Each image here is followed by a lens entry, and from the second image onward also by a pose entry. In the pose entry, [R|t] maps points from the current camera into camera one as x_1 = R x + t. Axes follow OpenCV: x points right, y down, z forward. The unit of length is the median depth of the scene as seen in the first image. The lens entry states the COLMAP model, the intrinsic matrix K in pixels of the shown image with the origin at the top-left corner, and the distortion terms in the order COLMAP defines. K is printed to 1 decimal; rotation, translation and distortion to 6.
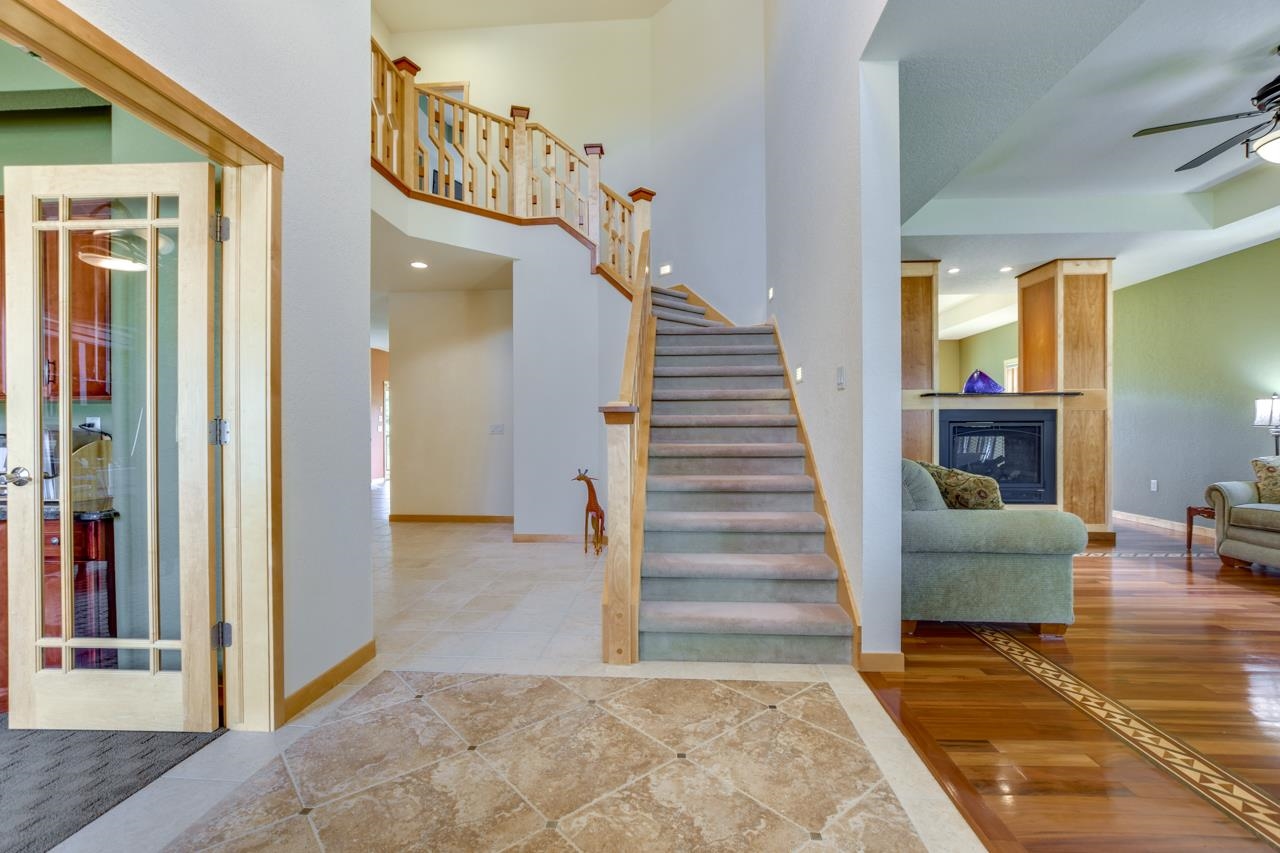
lens RADIAL K [[563.7, 0, 644.2], [0, 563.7, 429.6], [0, 0, 1]] dist [-0.014110, 0.001182]
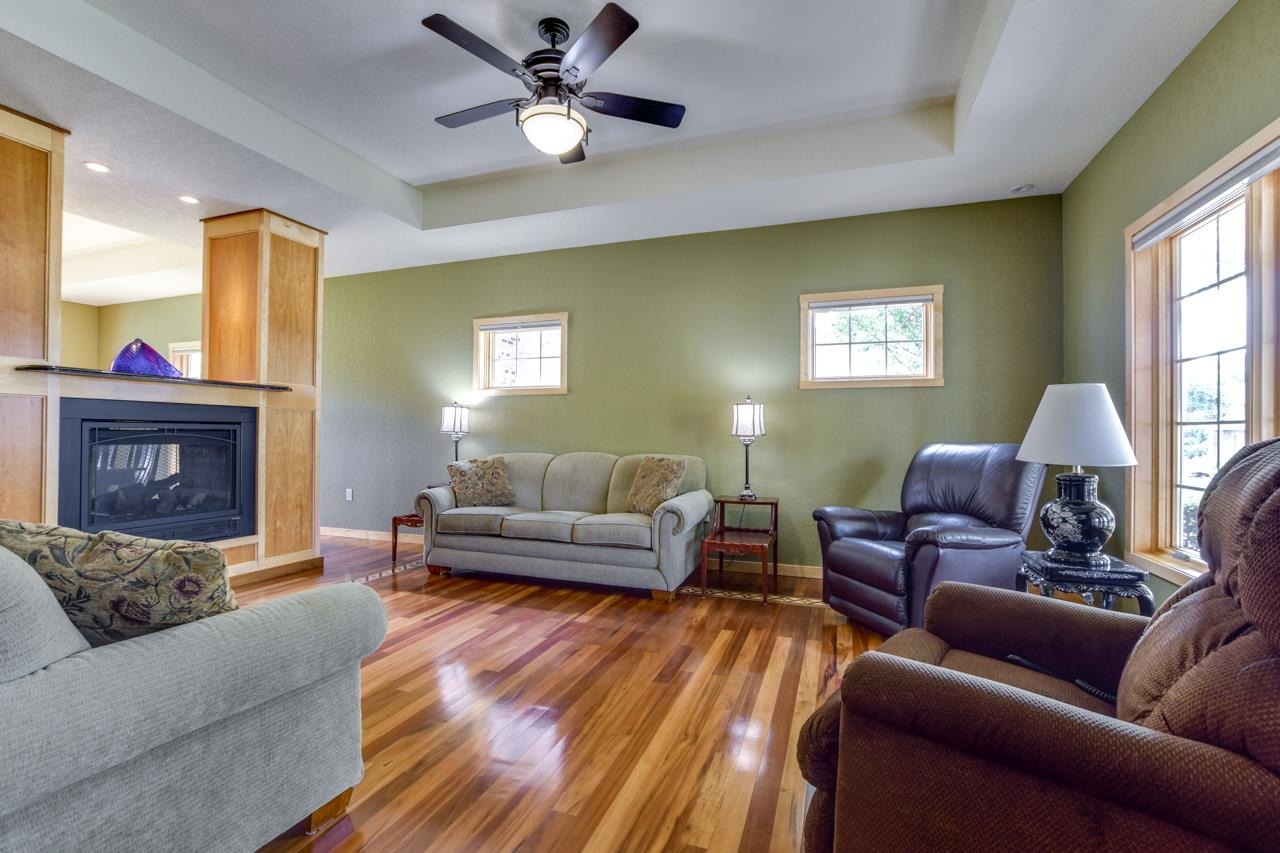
lens RADIAL K [[563.7, 0, 645.0], [0, 563.7, 431.3], [0, 0, 1]] dist [-0.014110, 0.001182]
pose [[0.272248, 0.011861, 0.962154, 0.156350], [-0.004580, 0.999929, -0.011031, 0.001636], [-0.962216, -0.001403, 0.272282, 0.297283]]
